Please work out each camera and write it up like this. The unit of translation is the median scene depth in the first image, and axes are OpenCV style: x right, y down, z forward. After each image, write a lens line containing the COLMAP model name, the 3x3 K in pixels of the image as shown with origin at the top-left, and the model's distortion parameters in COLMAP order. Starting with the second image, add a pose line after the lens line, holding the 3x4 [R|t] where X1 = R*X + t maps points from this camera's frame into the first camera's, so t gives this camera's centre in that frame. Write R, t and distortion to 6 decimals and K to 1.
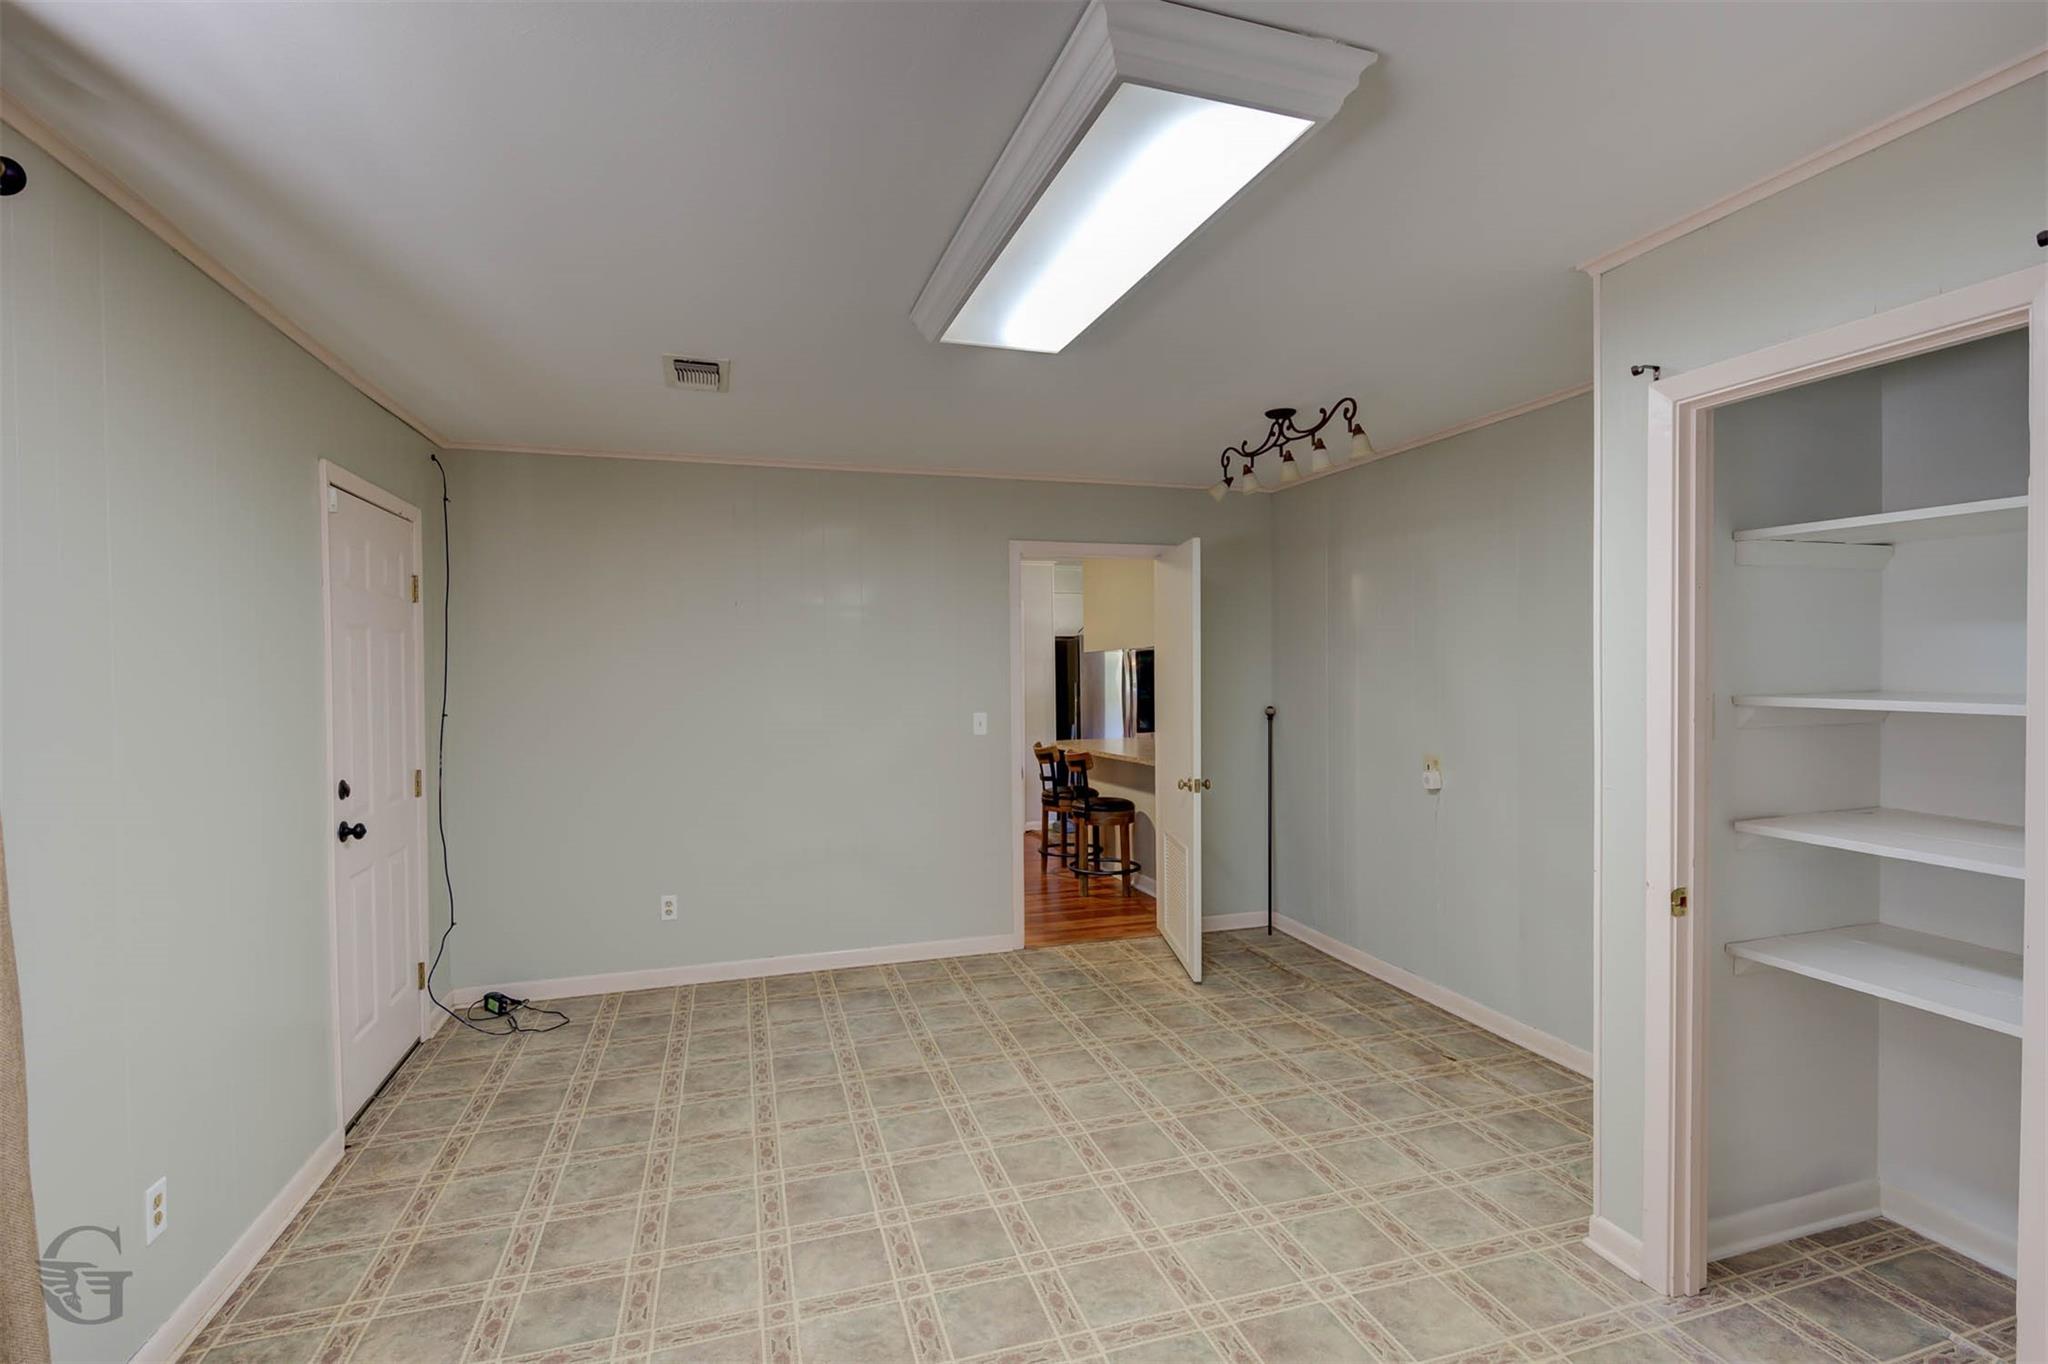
lens RADIAL K [[950.8, 0, 1026.7], [0, 950.8, 682.5], [0, 0, 1]] dist [-0.001430, -0.000160]
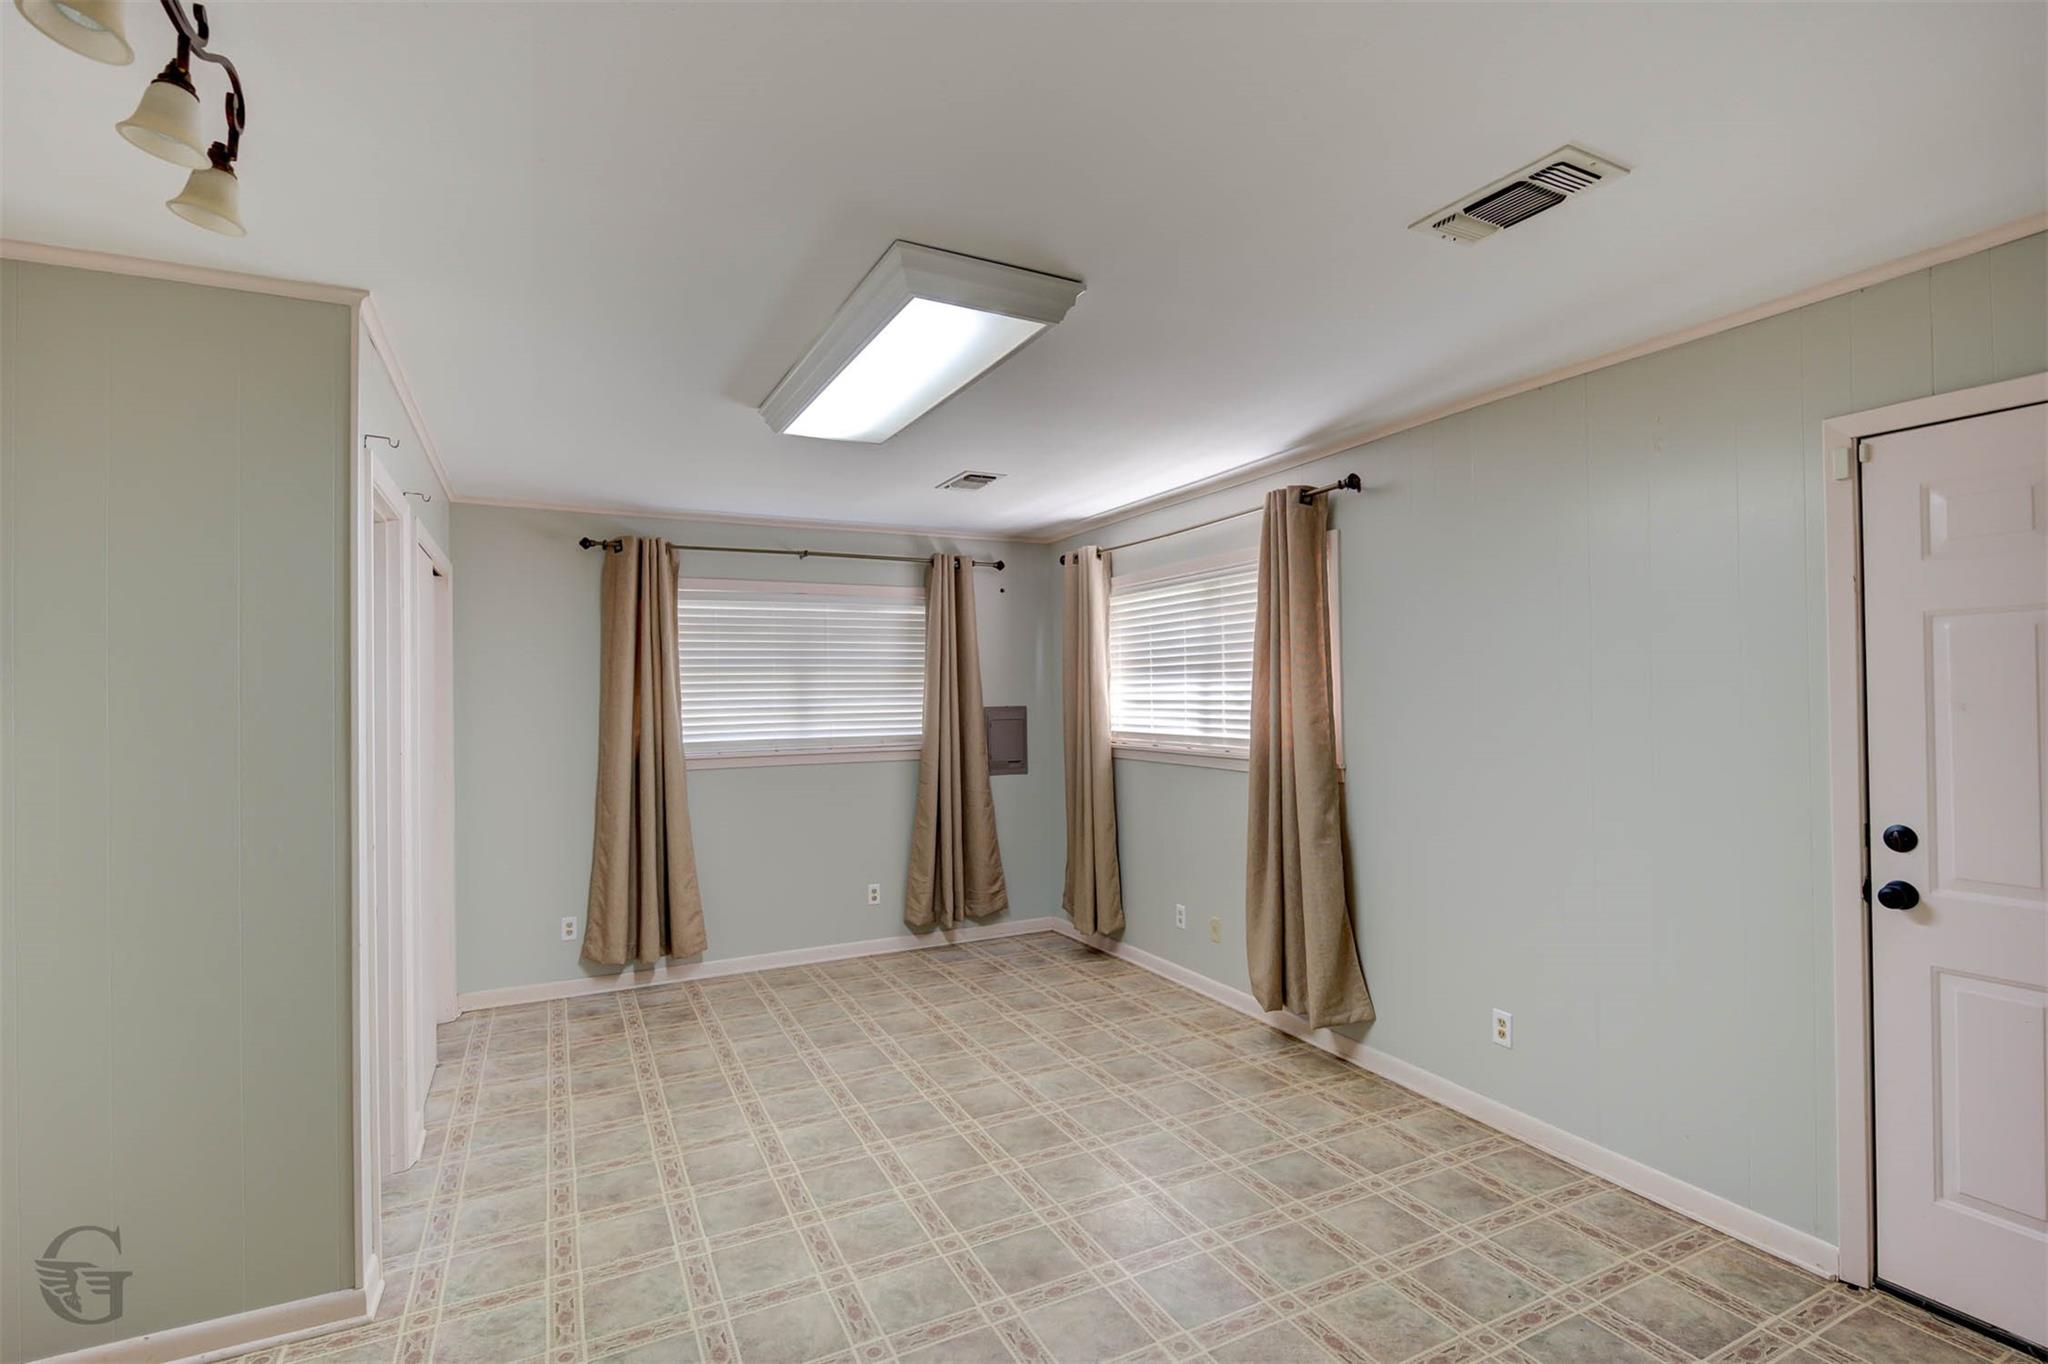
lens RADIAL K [[950.8, 0, 1025.1], [0, 950.8, 681.2], [0, 0, 1]] dist [-0.001430, -0.000160]
pose [[-0.986292, 0.021778, -0.163566, 0.087625], [0.021767, 0.999761, 0.001864, -0.030395], [0.163568, -0.001721, -0.986531, 2.020015]]
